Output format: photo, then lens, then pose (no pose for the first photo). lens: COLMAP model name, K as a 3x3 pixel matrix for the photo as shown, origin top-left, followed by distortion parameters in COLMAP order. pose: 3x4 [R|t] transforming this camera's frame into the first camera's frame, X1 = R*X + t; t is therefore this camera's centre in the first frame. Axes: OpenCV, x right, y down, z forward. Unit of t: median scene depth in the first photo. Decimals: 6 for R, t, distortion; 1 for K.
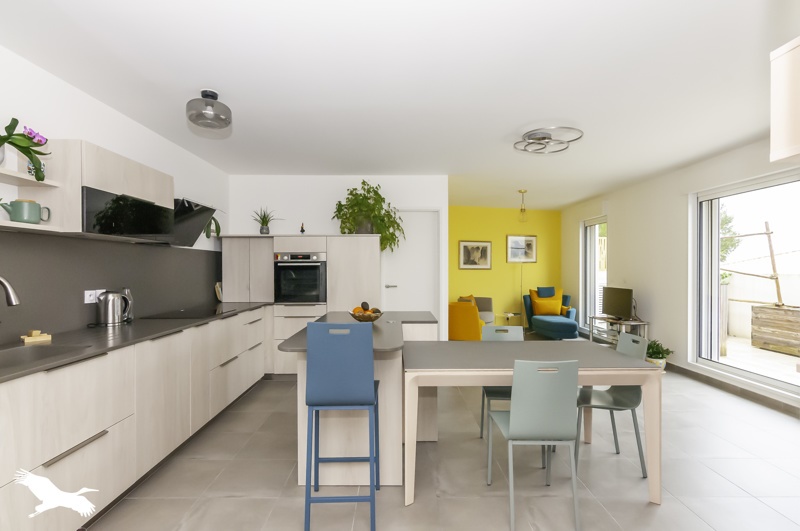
lens RADIAL K [[392.6, 0, 396.8], [0, 392.6, 269.2], [0, 0, 1]] dist [0.005019, -0.000069]
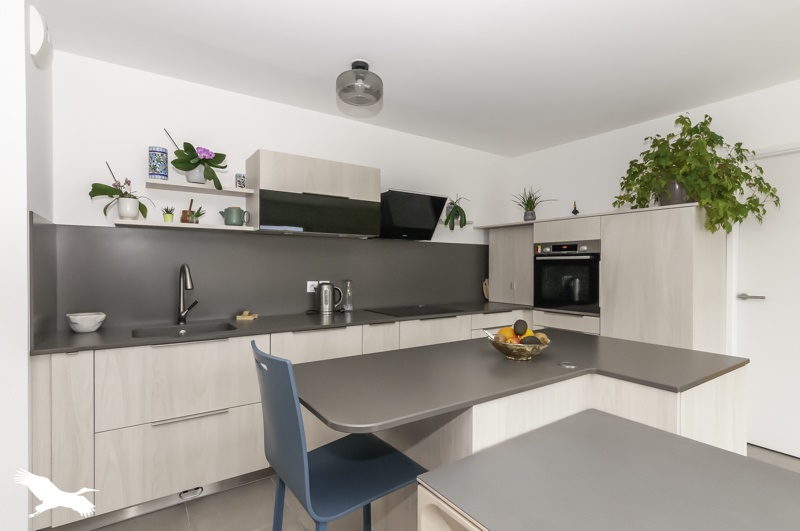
lens RADIAL K [[392.6, 0, 400.2], [0, 392.6, 262.0], [0, 0, 1]] dist [0.005019, -0.000069]
pose [[0.562382, -0.004358, -0.826866, 0.186078], [-0.005859, 0.999940, -0.009255, 0.004202], [0.826857, 0.010050, 0.562323, 0.337984]]
